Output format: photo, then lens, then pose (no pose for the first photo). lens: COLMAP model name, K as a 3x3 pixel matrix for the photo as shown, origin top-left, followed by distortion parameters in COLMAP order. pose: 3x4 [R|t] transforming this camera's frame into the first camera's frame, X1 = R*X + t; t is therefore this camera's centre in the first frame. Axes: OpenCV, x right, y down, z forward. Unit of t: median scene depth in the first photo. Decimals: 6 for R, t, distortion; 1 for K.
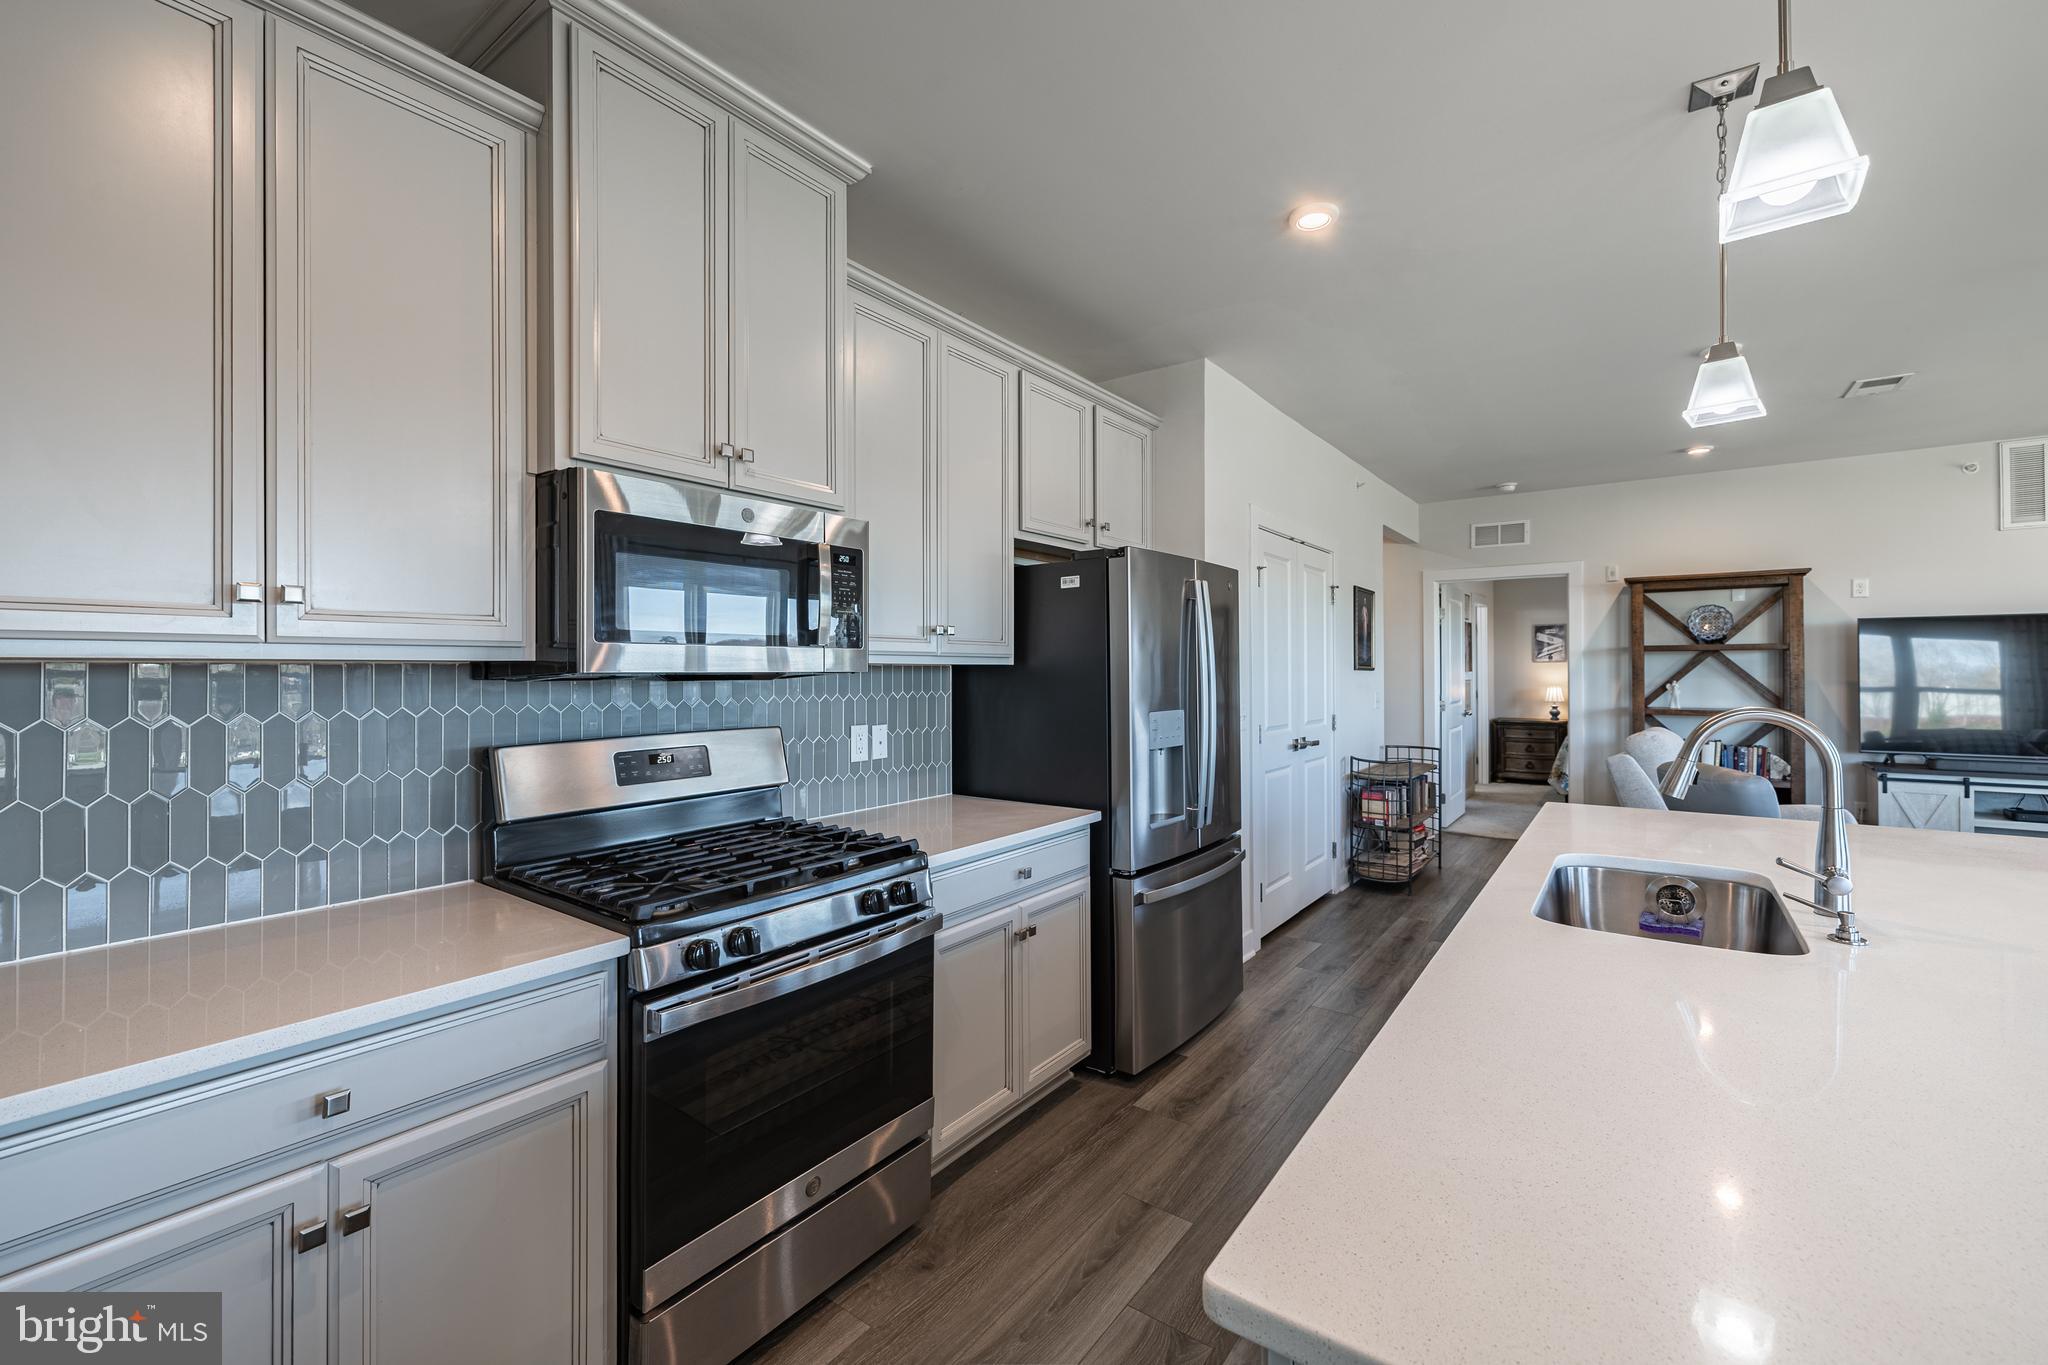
lens RADIAL K [[854.7, 0, 1024.2], [0, 854.7, 667.6], [0, 0, 1]] dist [0.001229, 0.000334]
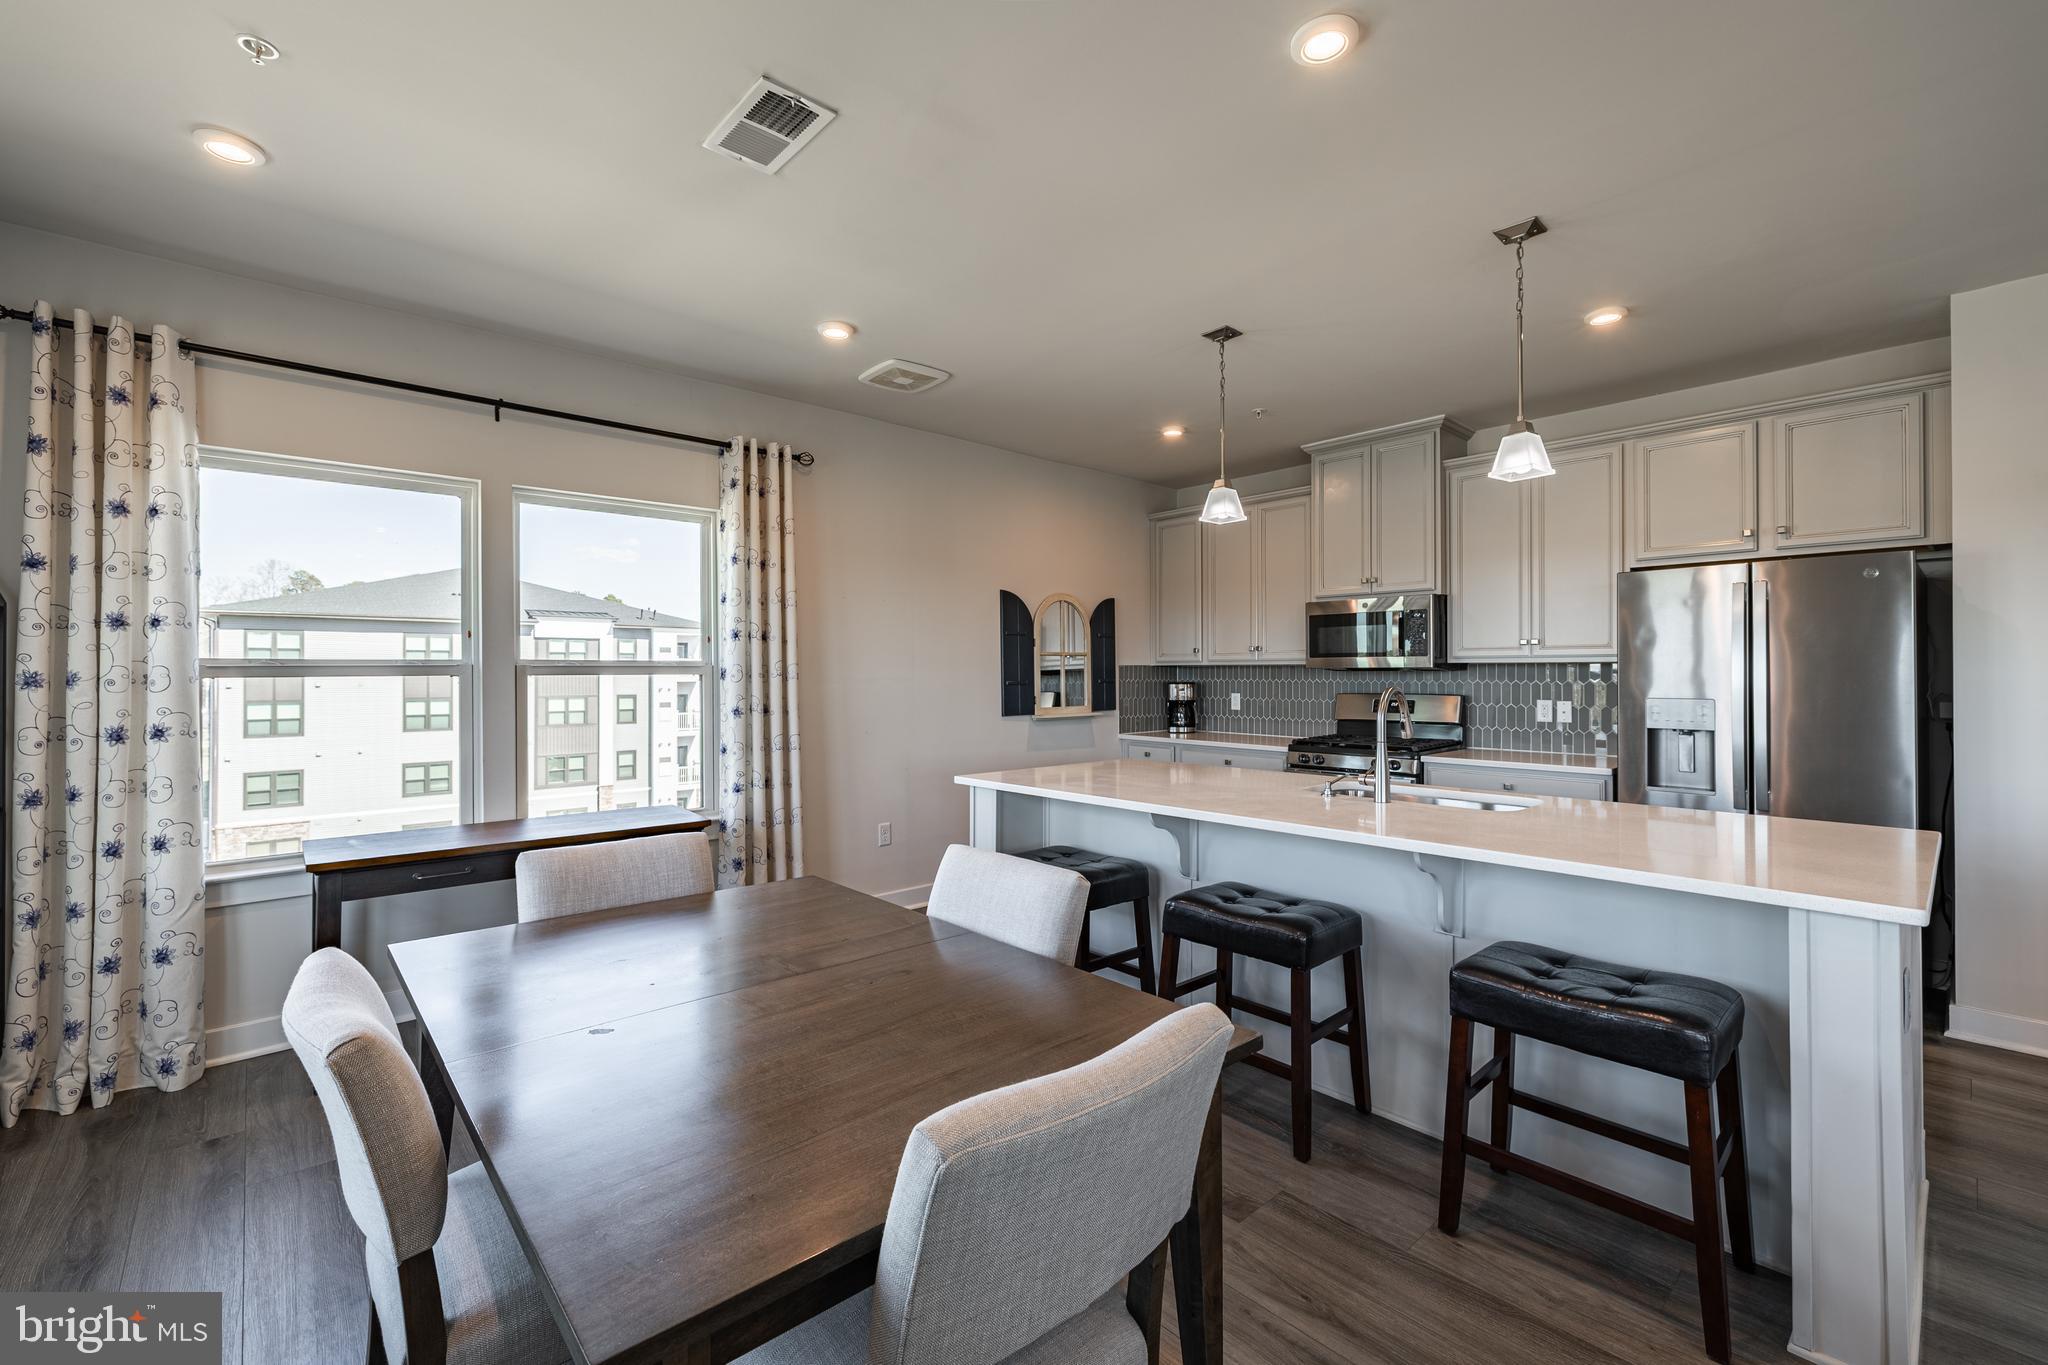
lens RADIAL K [[855.4, 0, 1022.8], [0, 855.4, 667.7], [0, 0, 1]] dist [0.000787, -0.000144]
pose [[-0.201974, -0.001977, -0.979389, 0.808489], [0.005555, 0.999980, -0.003164, 0.002773], [0.979375, -0.006080, -0.201959, 0.177922]]
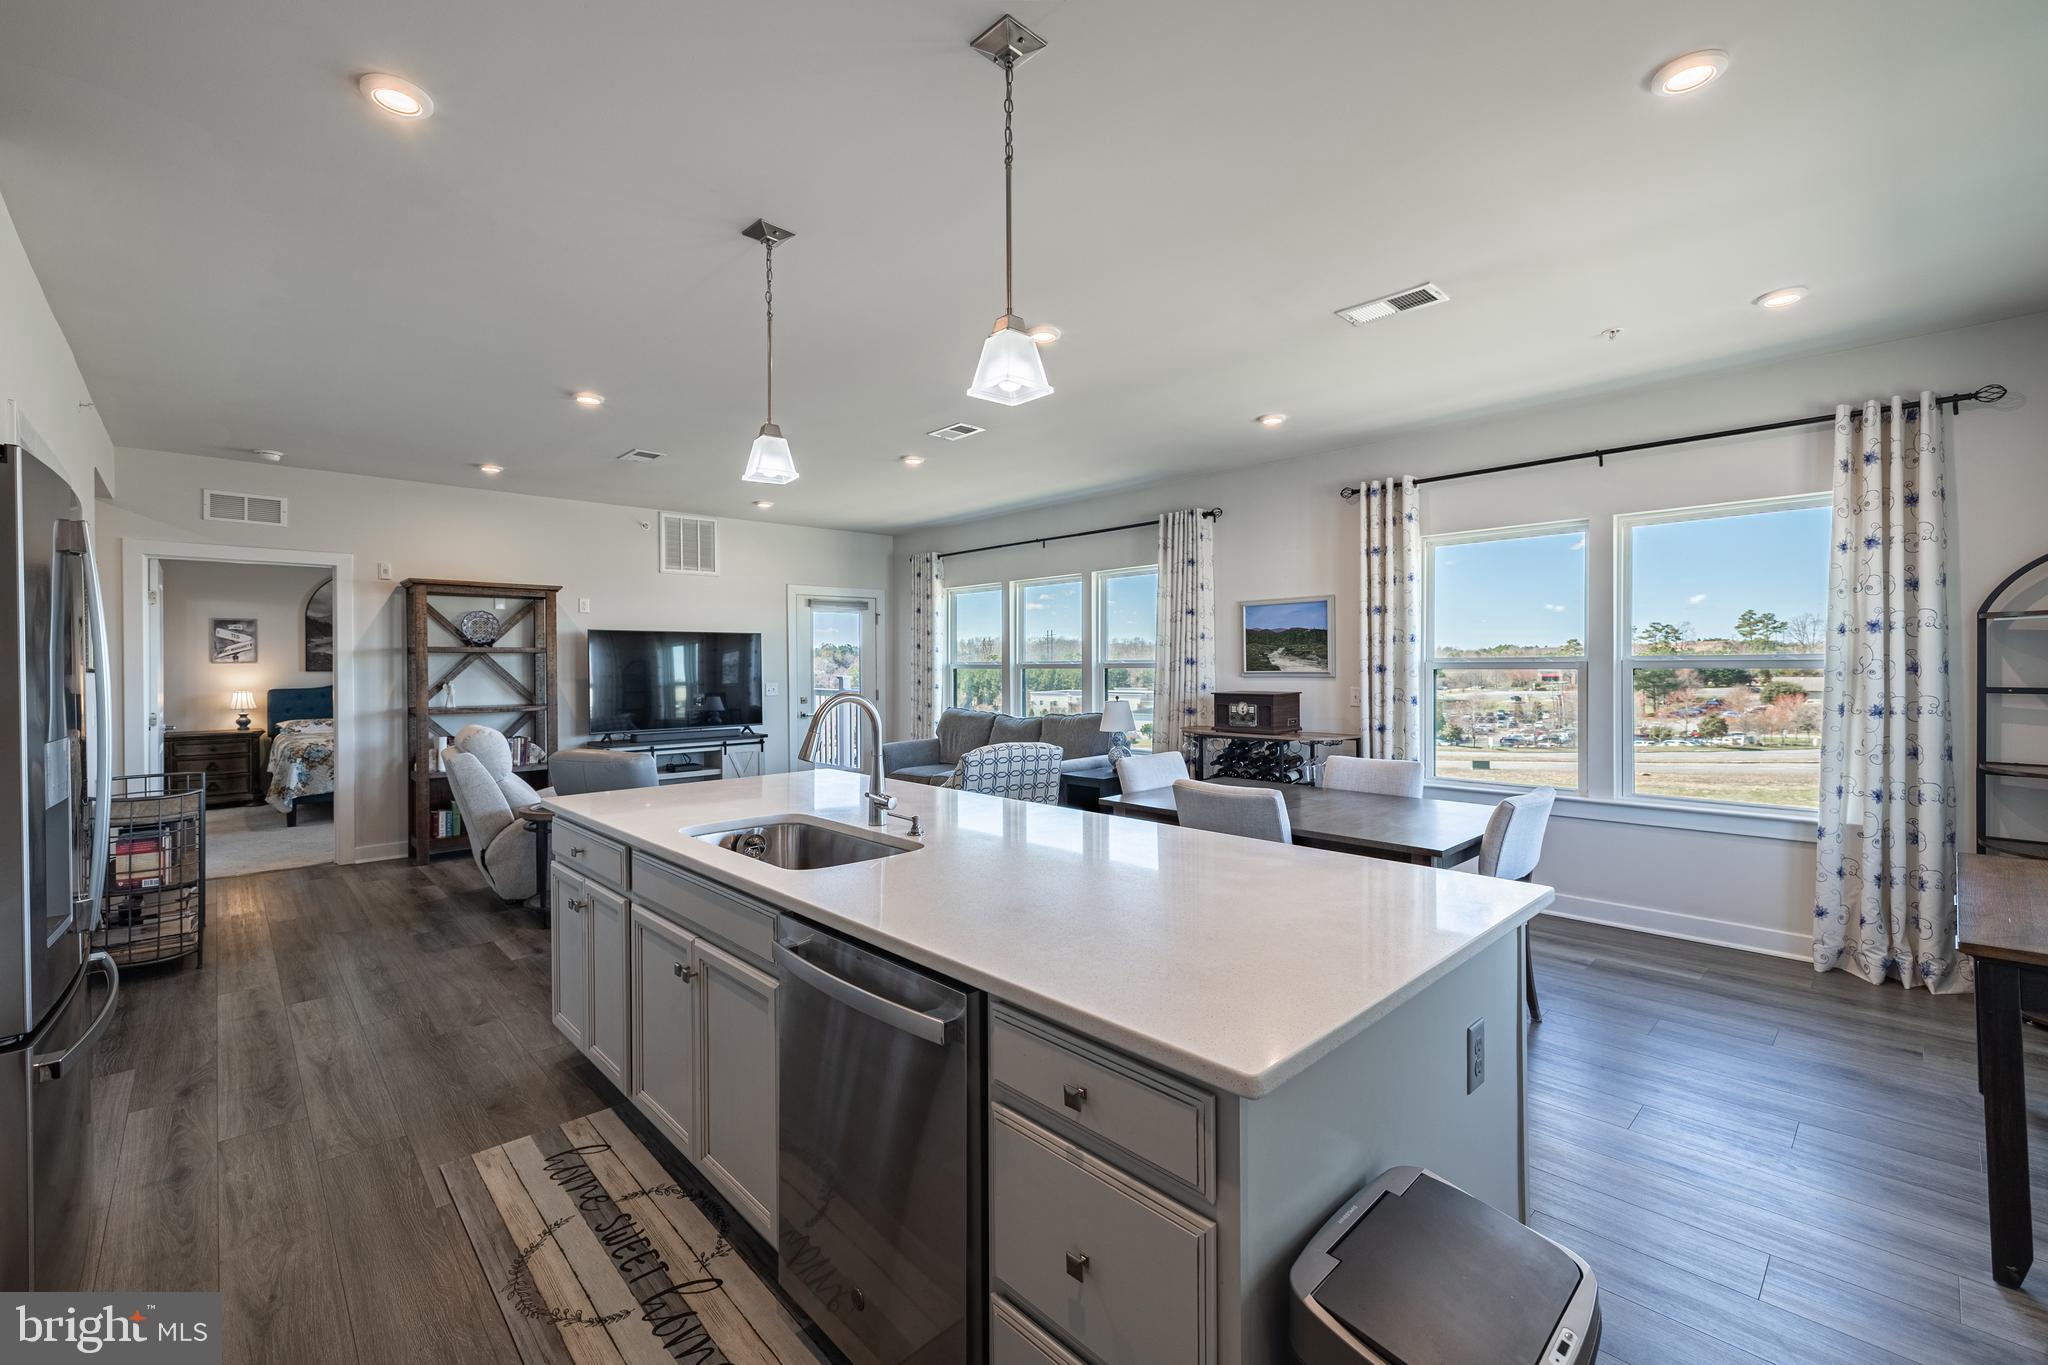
lens RADIAL K [[855.4, 0, 1022.8], [0, 855.4, 667.7], [0, 0, 1]] dist [0.000787, -0.000144]
pose [[0.178879, 0.000293, 0.983871, -0.152574], [0.002575, 0.999996, -0.000766, 0.001827], [-0.983868, 0.002670, 0.178877, 0.130824]]
